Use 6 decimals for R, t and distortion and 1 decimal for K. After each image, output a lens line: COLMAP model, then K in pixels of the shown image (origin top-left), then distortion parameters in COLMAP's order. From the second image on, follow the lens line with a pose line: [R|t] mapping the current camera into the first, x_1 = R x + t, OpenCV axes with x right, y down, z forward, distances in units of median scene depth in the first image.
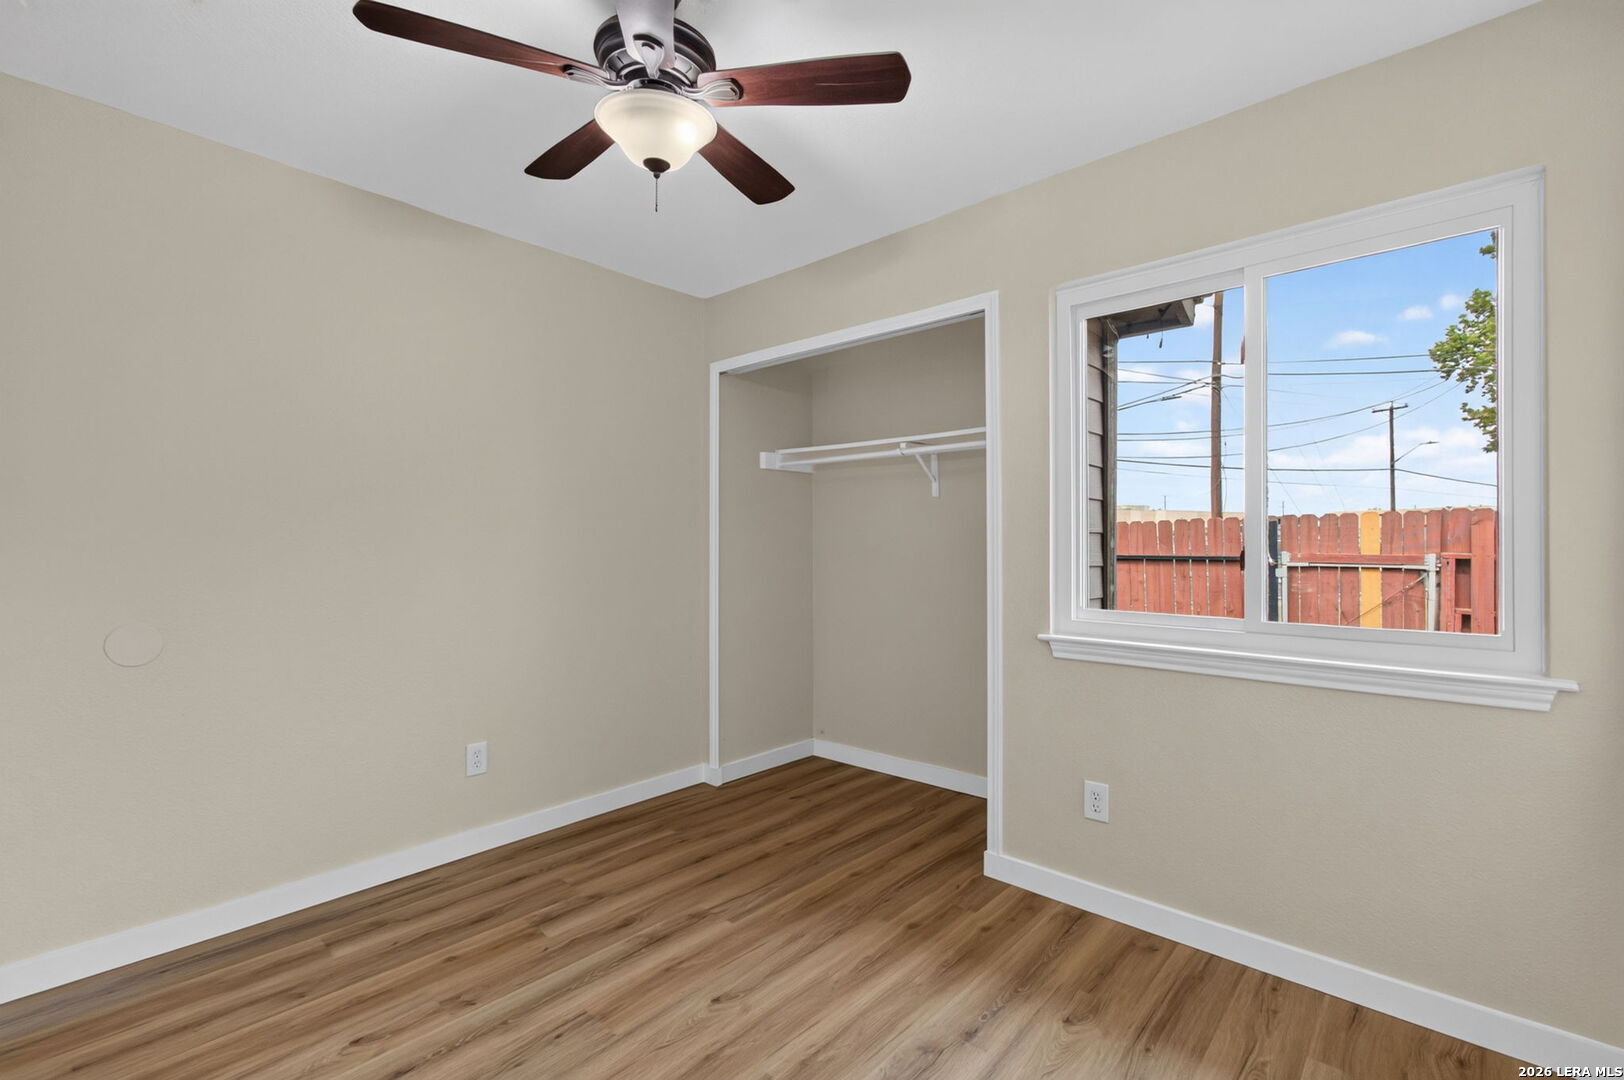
lens RADIAL K [[730.1, 0, 816.9], [0, 730.1, 542.5], [0, 0, 1]] dist [-0.004294, 0.006056]
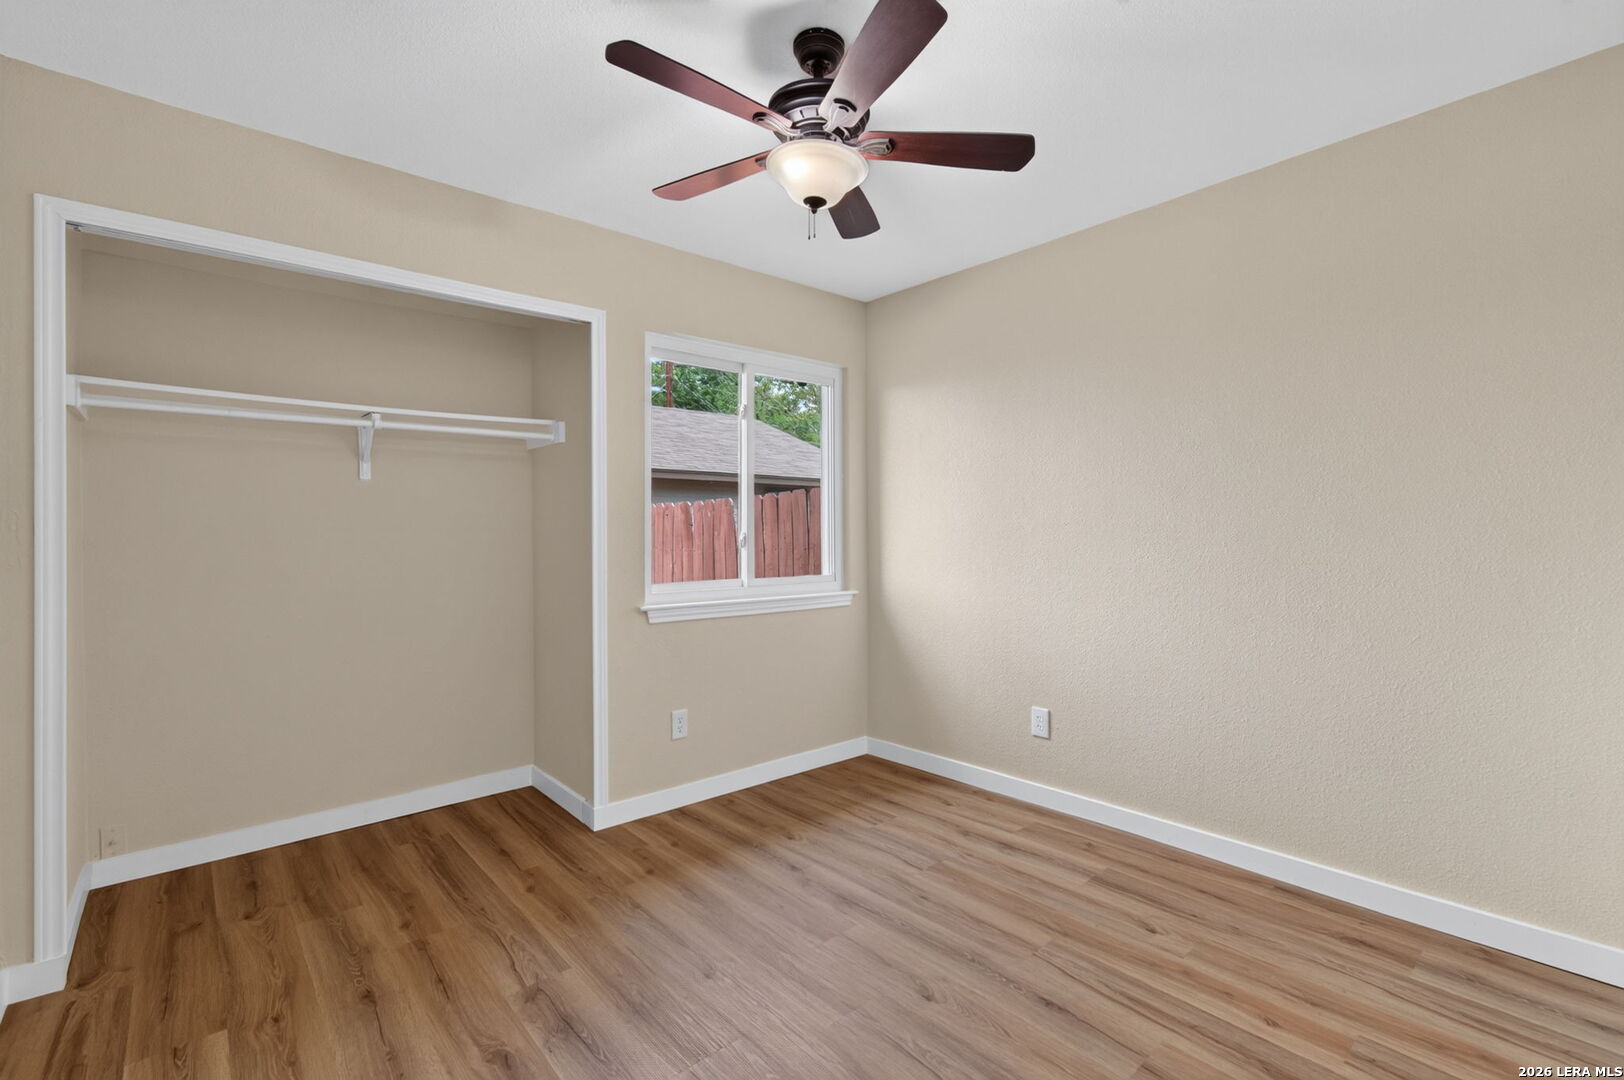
lens RADIAL K [[730.1, 0, 814.7], [0, 730.1, 530.6], [0, 0, 1]] dist [-0.004294, 0.006056]
pose [[0.109496, 0.003679, 0.993980, -0.899067], [0.004329, 0.999982, -0.004178, 0.002713], [-0.993978, 0.004760, 0.109479, 0.576628]]
